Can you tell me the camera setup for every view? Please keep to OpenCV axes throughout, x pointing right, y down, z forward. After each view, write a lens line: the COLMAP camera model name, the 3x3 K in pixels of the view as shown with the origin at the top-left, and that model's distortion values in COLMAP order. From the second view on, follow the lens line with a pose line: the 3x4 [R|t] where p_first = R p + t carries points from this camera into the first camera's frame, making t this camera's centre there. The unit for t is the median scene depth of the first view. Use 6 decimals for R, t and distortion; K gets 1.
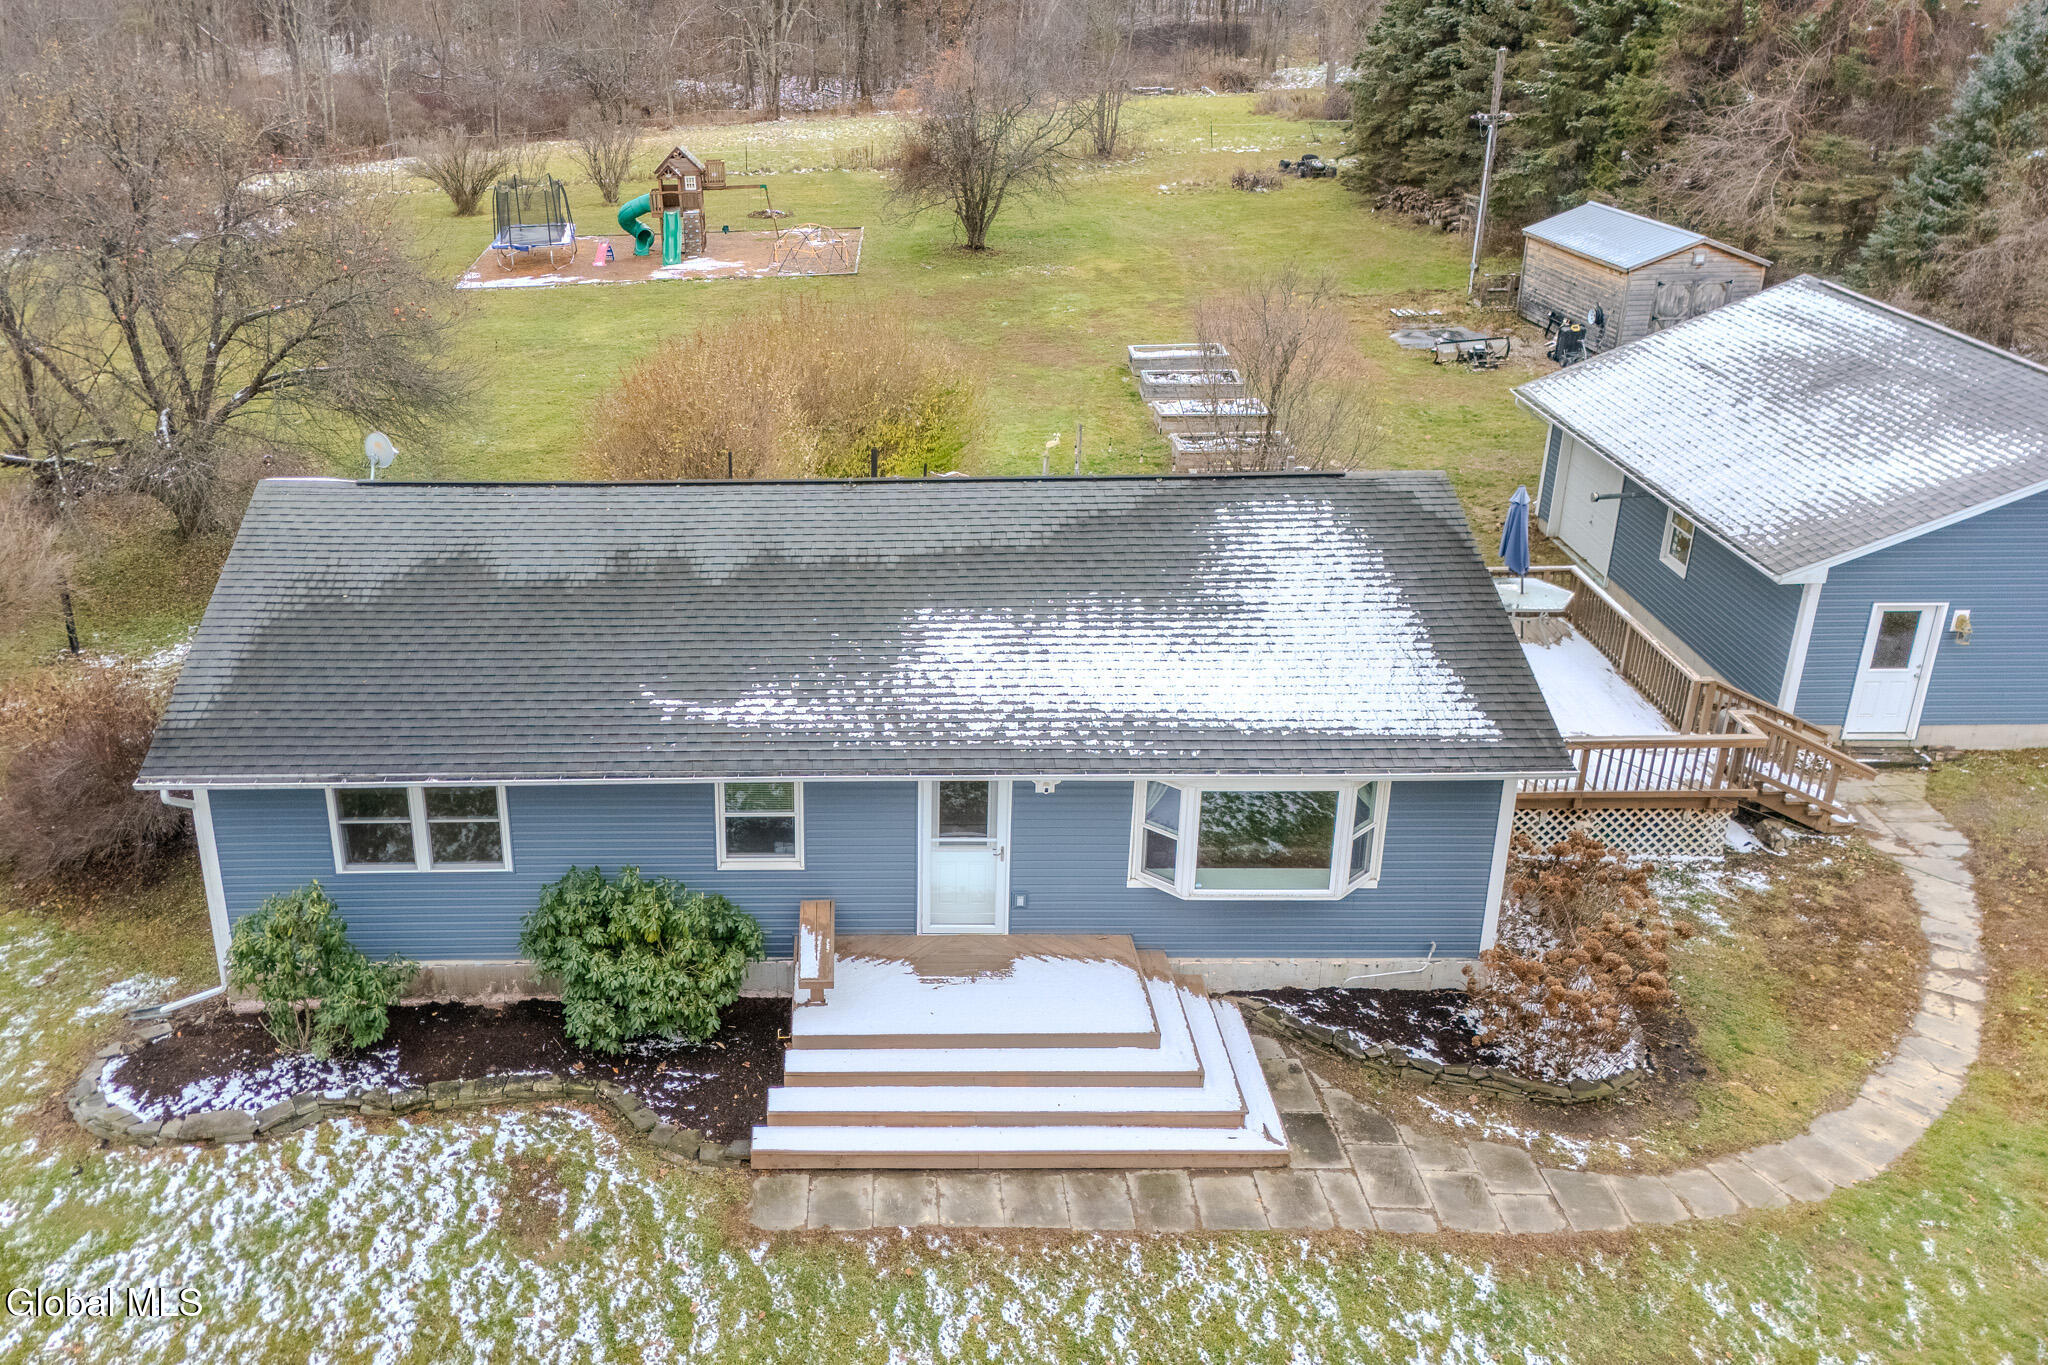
lens RADIAL K [[1765.4, 0, 851.6], [0, 1765.4, 663.1], [0, 0, 1]] dist [0.073322, -0.063774]
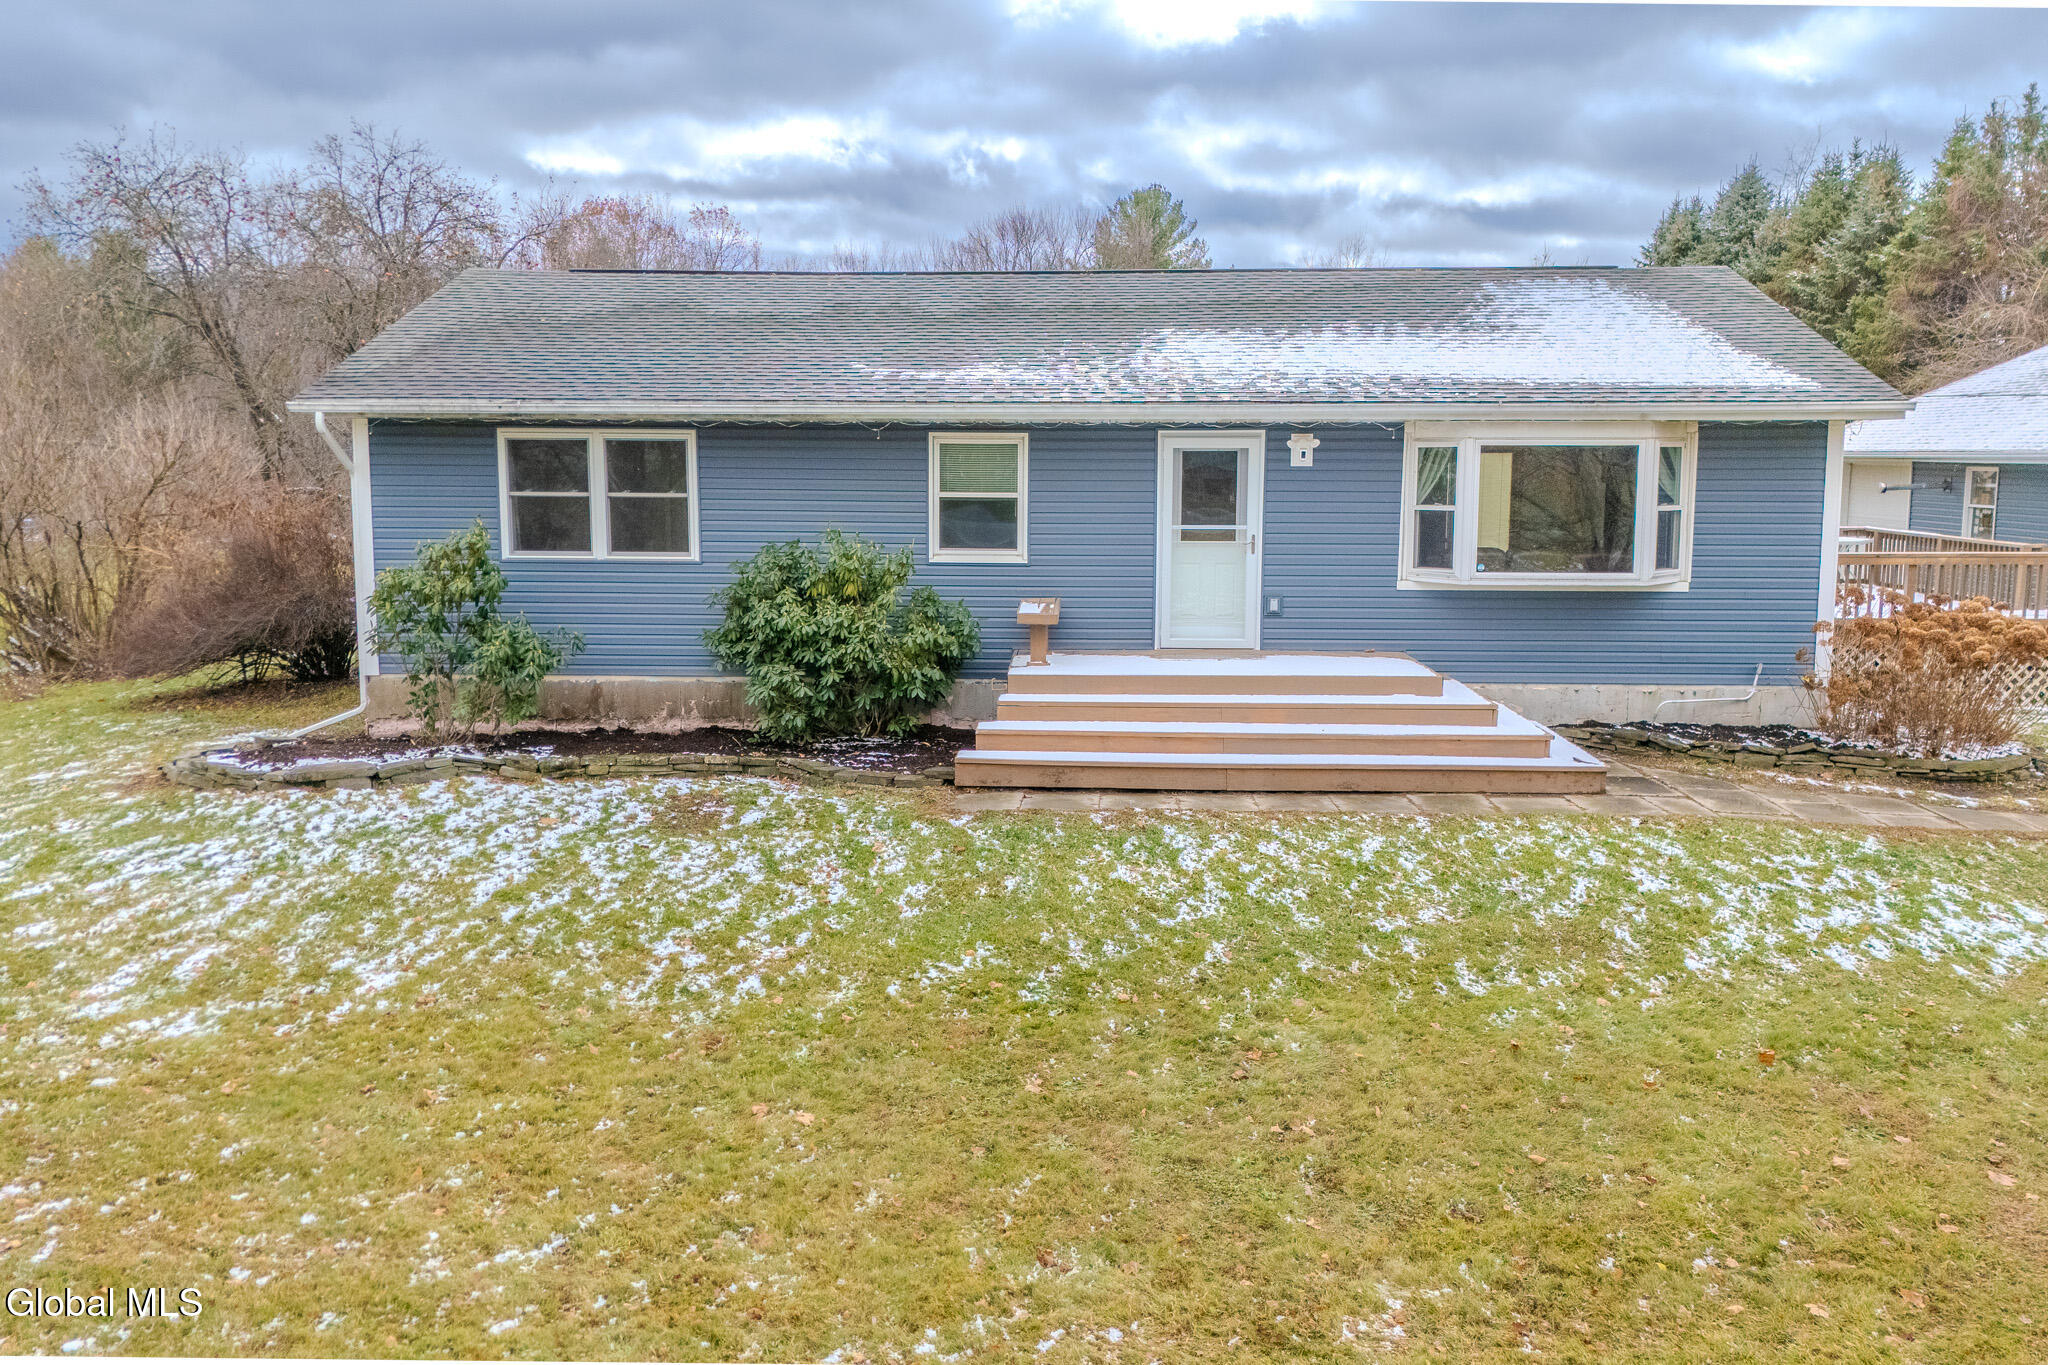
lens RADIAL K [[1765.4, 0, 1036.8], [0, 1765.4, 685.2], [0, 0, 1]] dist [0.073322, -0.063774]
pose [[0.999323, 0.014605, -0.033757, 0.008344], [-0.023056, 0.963822, -0.265547, 0.409842], [0.028657, 0.266146, 0.963507, 0.168205]]
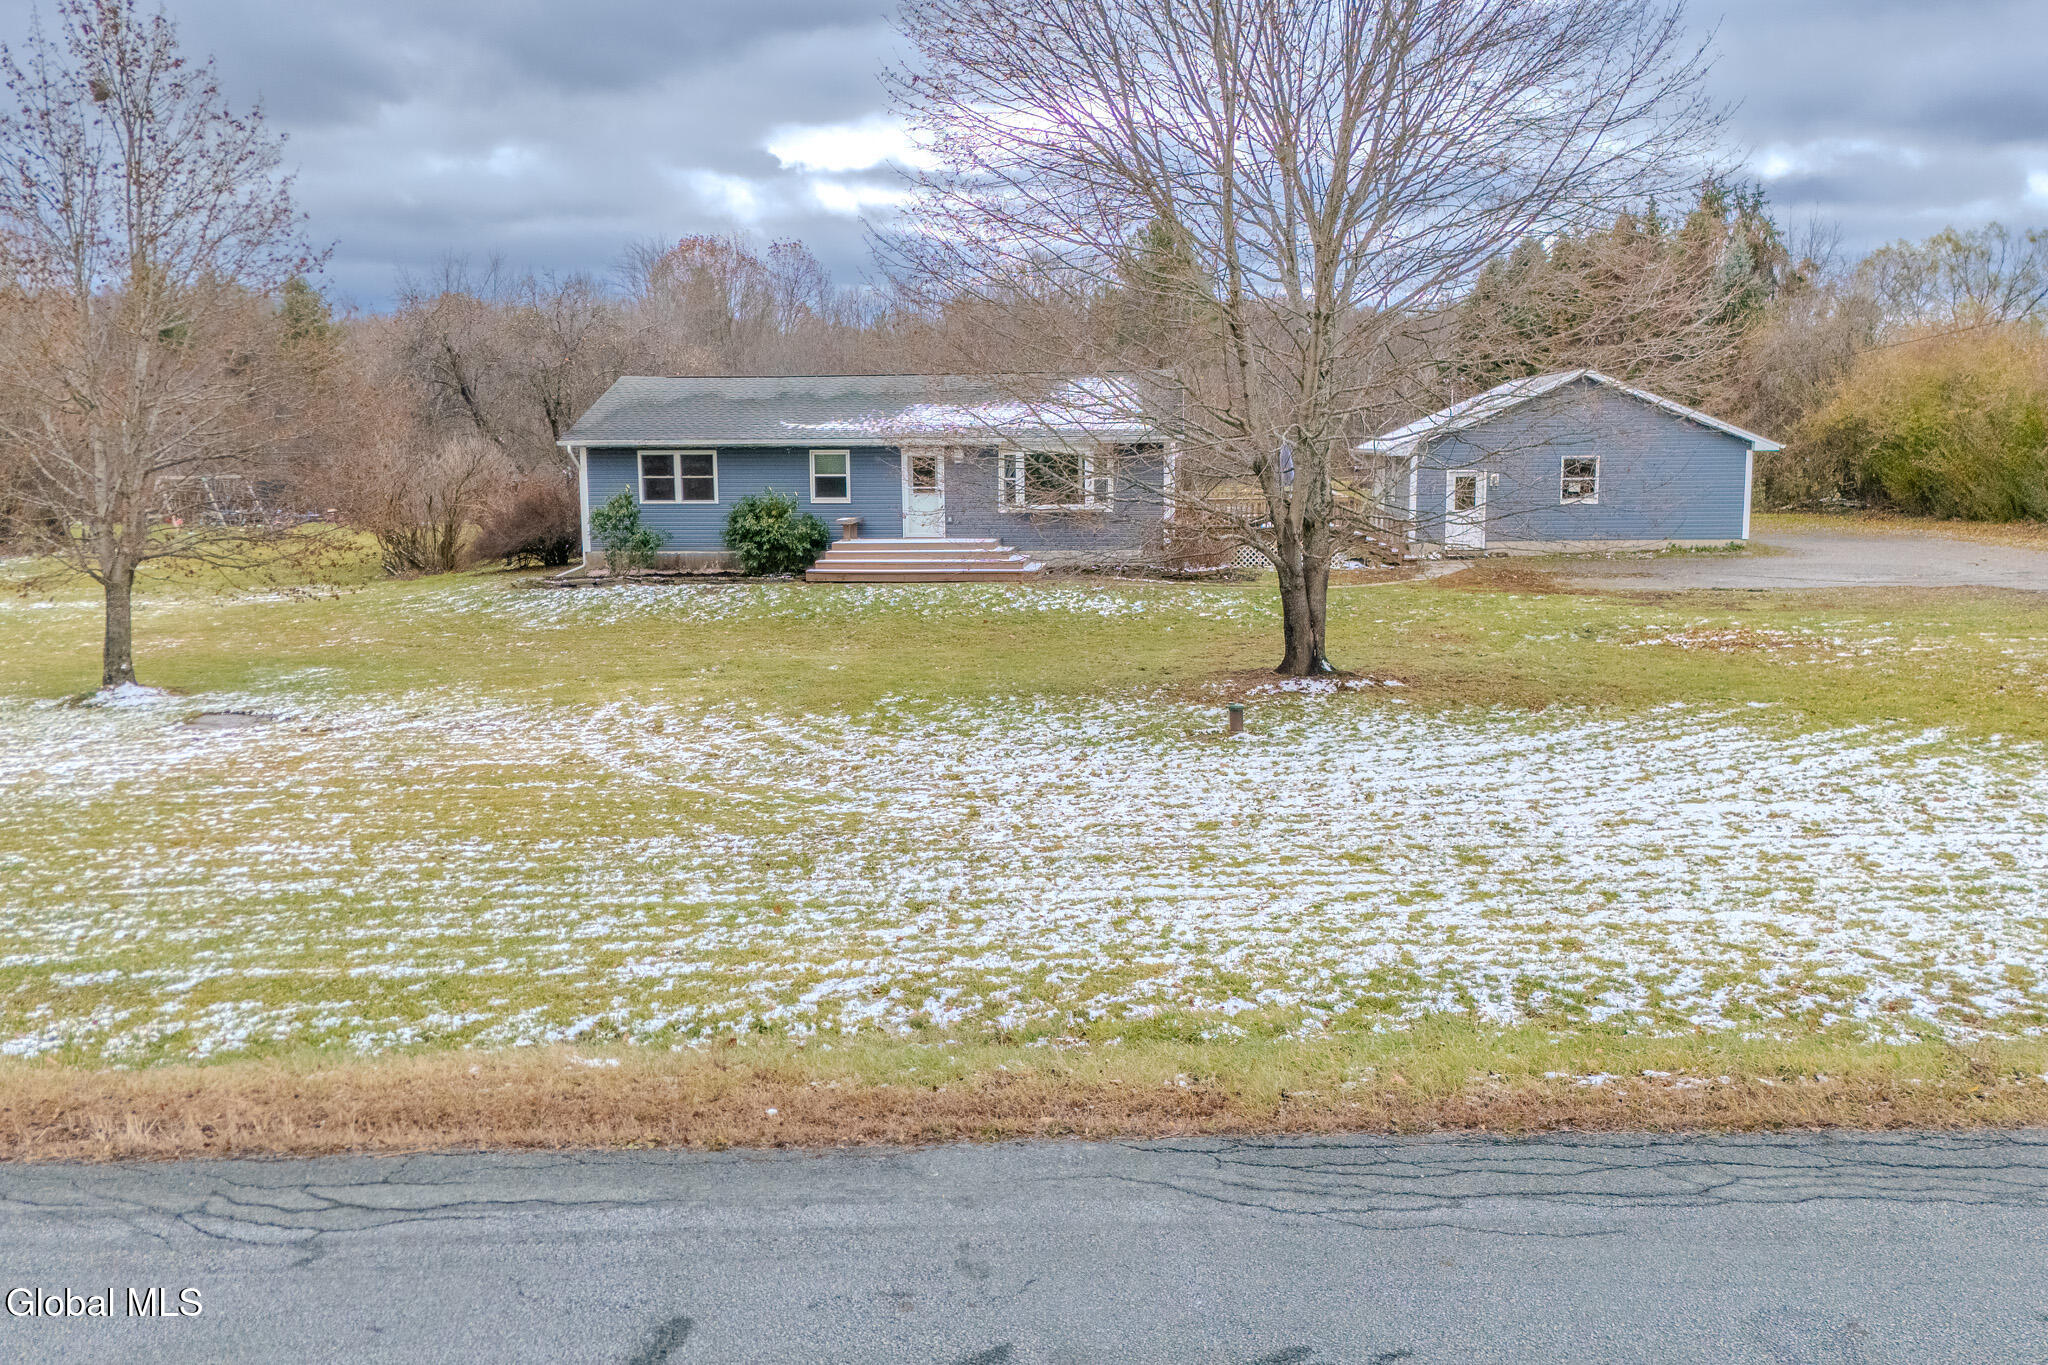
lens RADIAL K [[1765.4, 0, 1032.4], [0, 1765.4, 684.0], [0, 0, 1]] dist [0.073322, -0.063774]
pose [[0.995862, 0.010403, -0.090282, 0.394383], [-0.033686, 0.964914, -0.260397, 0.889503], [0.084406, 0.262361, 0.961271, -1.008904]]
